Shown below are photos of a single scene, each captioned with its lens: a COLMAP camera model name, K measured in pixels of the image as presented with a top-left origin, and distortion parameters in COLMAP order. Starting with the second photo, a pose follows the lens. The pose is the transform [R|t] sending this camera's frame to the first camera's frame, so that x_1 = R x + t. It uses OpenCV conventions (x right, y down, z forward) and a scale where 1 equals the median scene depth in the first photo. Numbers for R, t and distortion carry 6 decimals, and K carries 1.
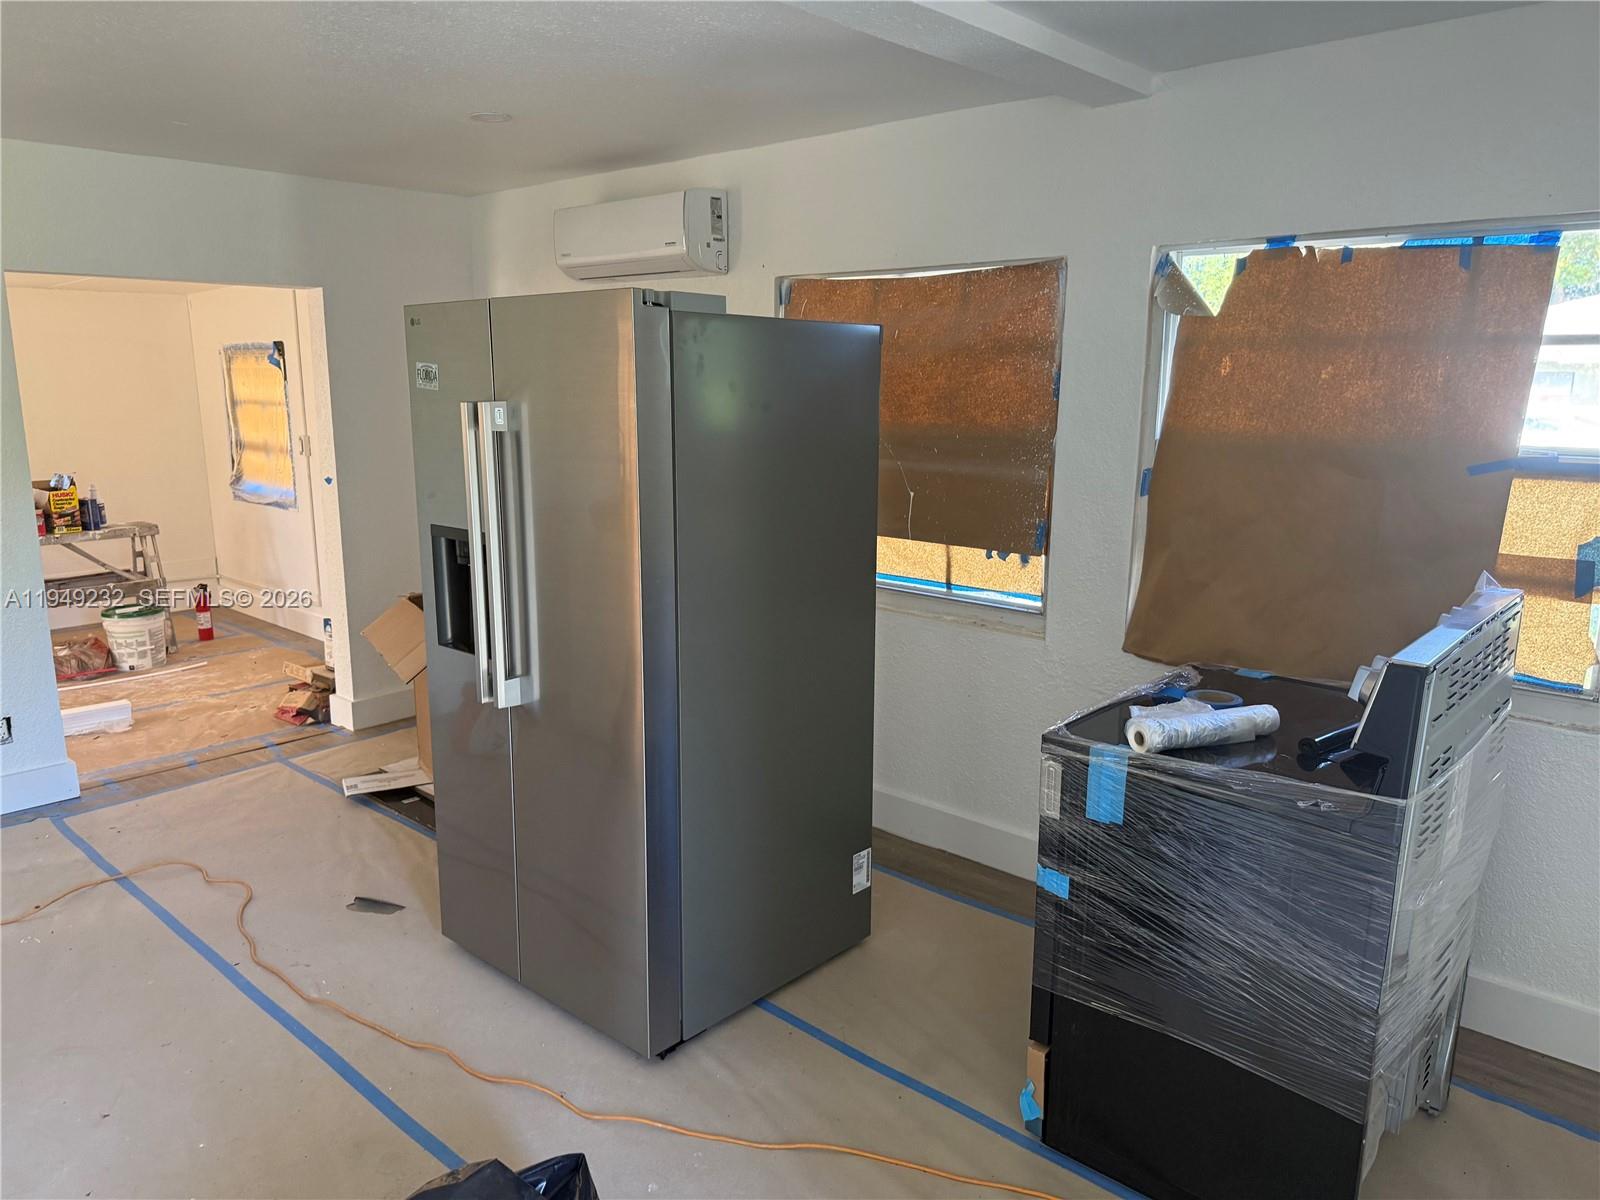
lens RADIAL K [[1131.8, 0, 816.5], [0, 1131.8, 615.3], [0, 0, 1]] dist [0.006568, -0.023179]
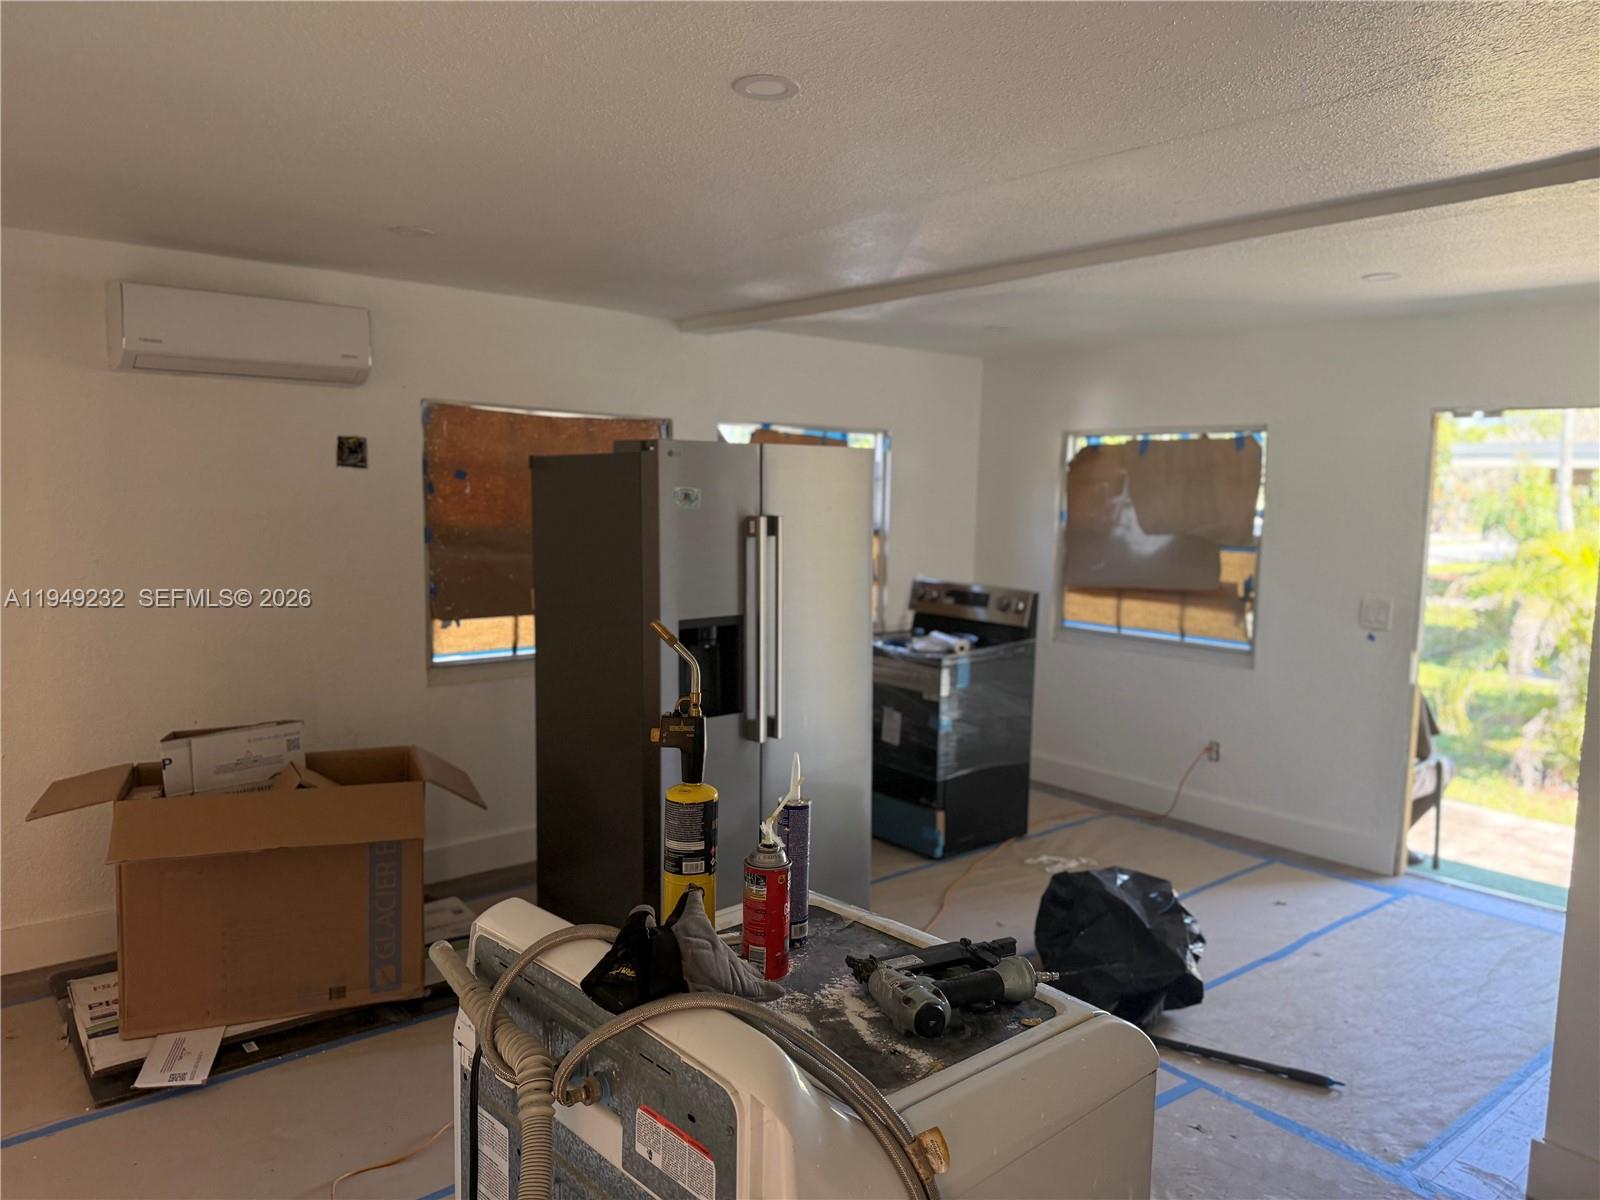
lens RADIAL K [[1131.8, 0, 816.5], [0, 1131.8, 615.3], [0, 0, 1]] dist [0.006568, -0.023179]
pose [[0.123103, -0.106343, 0.986680, -0.822527], [0.187123, 0.978895, 0.082158, -0.086740], [-0.974593, 0.174517, 0.140404, 0.389927]]
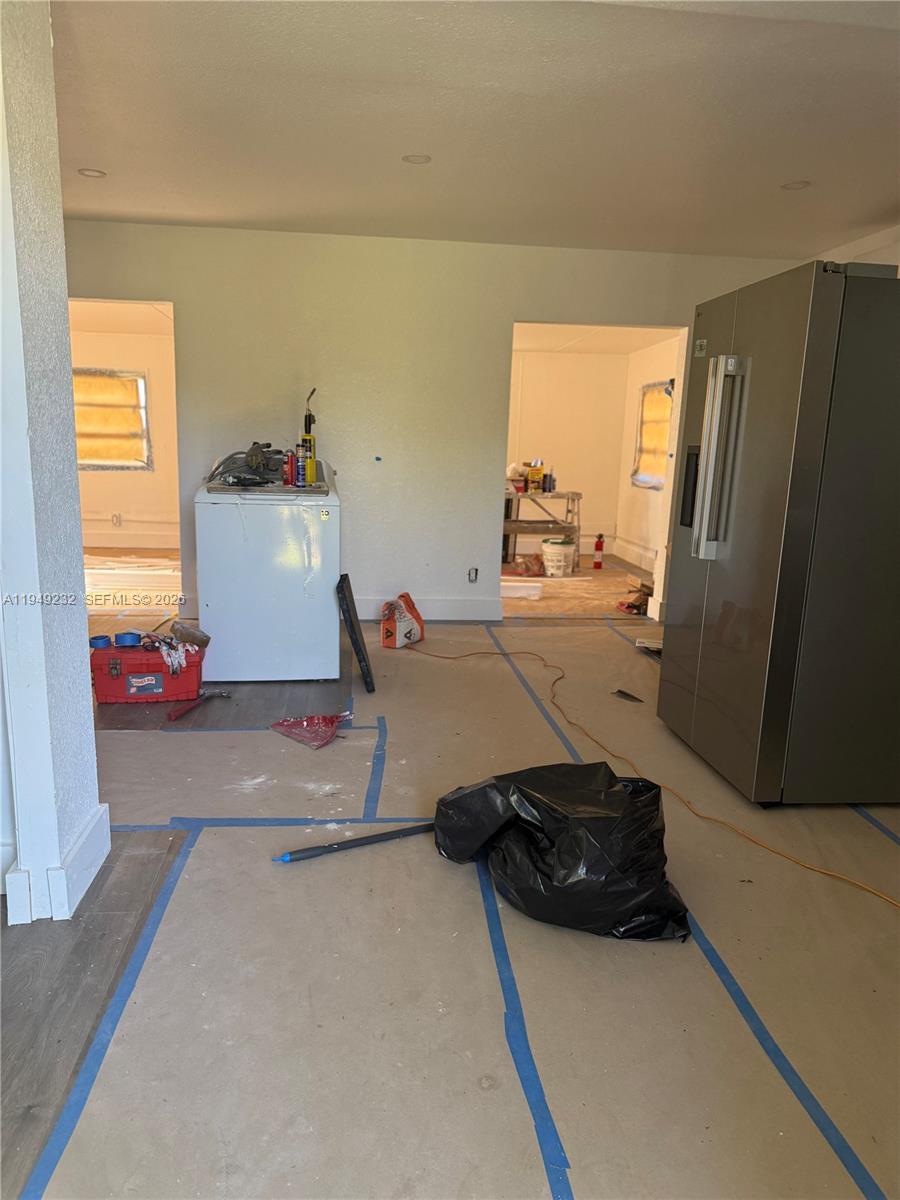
lens RADIAL K [[839.6, 0, 446.4], [0, 839.6, 605.7], [0, 0, 1]] dist [0.192420, -0.366981]
pose [[0.742816, 0.149231, -0.652652, 0.121167], [-0.164227, 0.985672, 0.038462, 0.082390], [0.649041, 0.078613, 0.756681, -0.054776]]
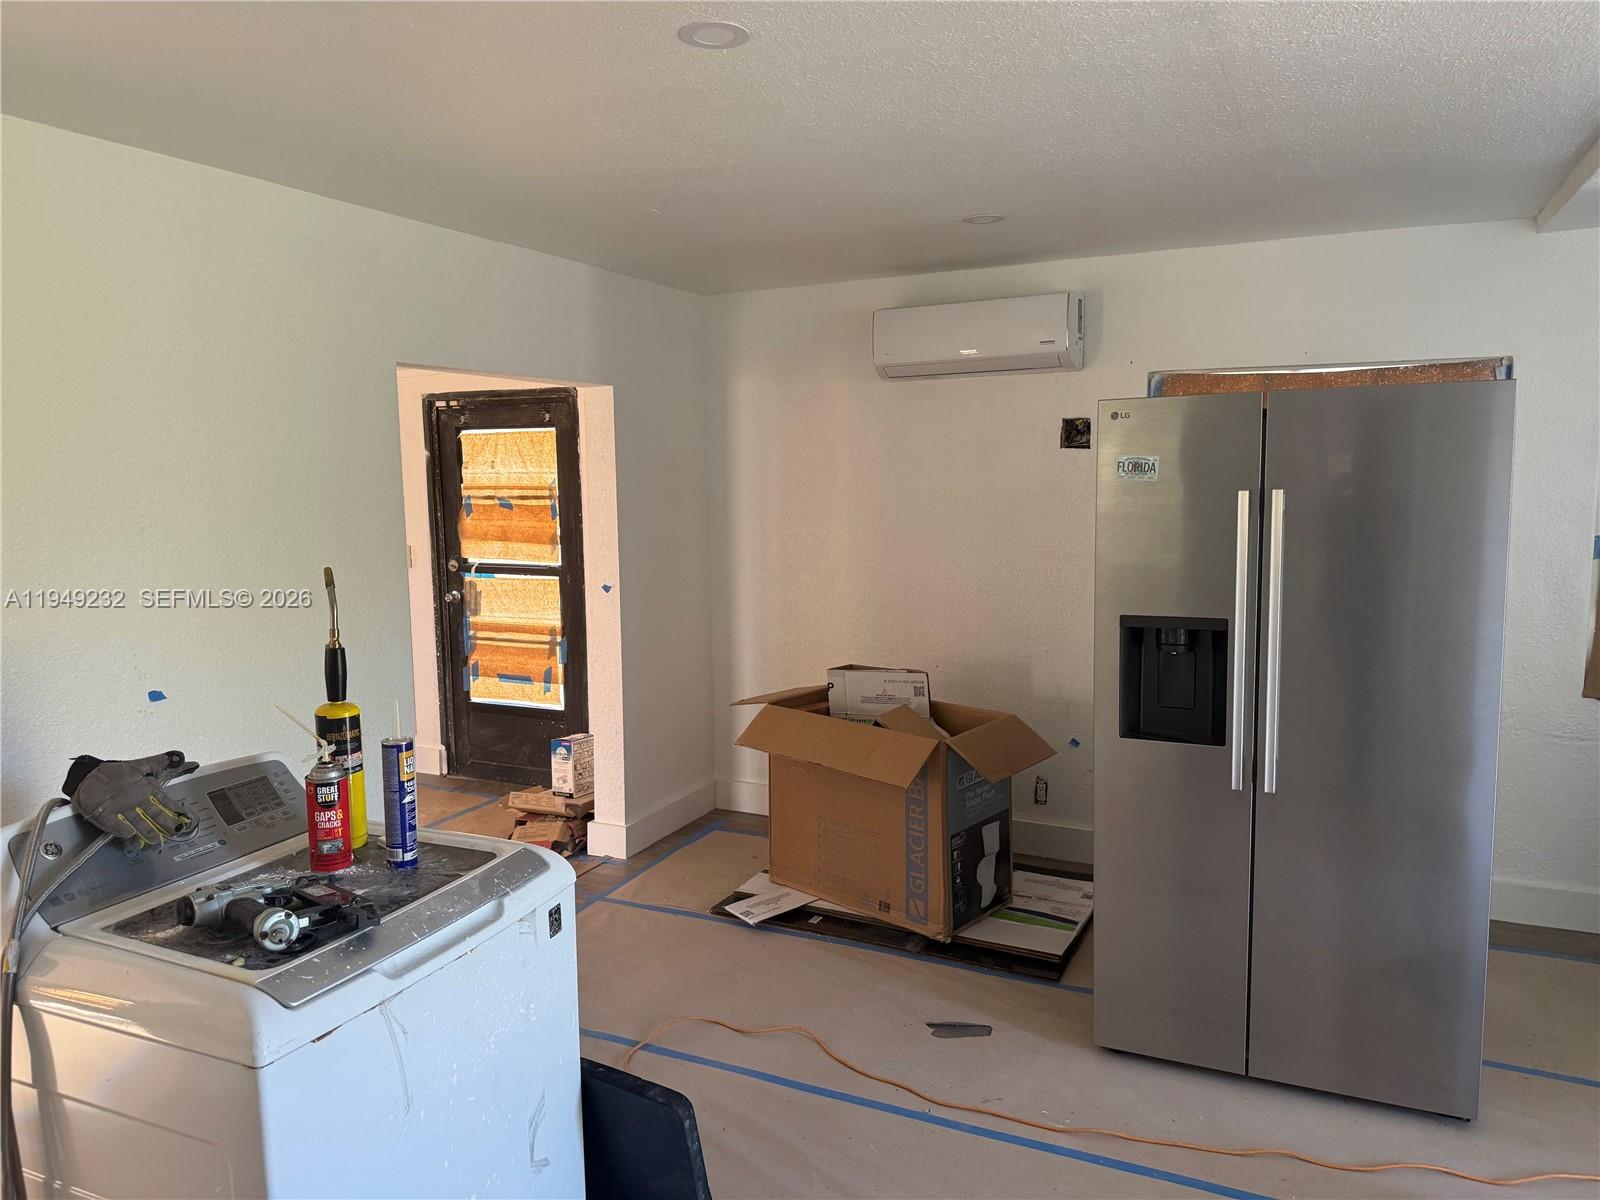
lens RADIAL K [[1125.6, 0, 772.1], [0, 1125.6, 601.1], [0, 0, 1]] dist [-0.039121, -0.006142]
pose [[0.969846, -0.051944, 0.238118, -0.485156], [0.073596, 0.993832, -0.082952, -0.019660], [-0.232340, 0.097975, 0.967687, 0.070334]]
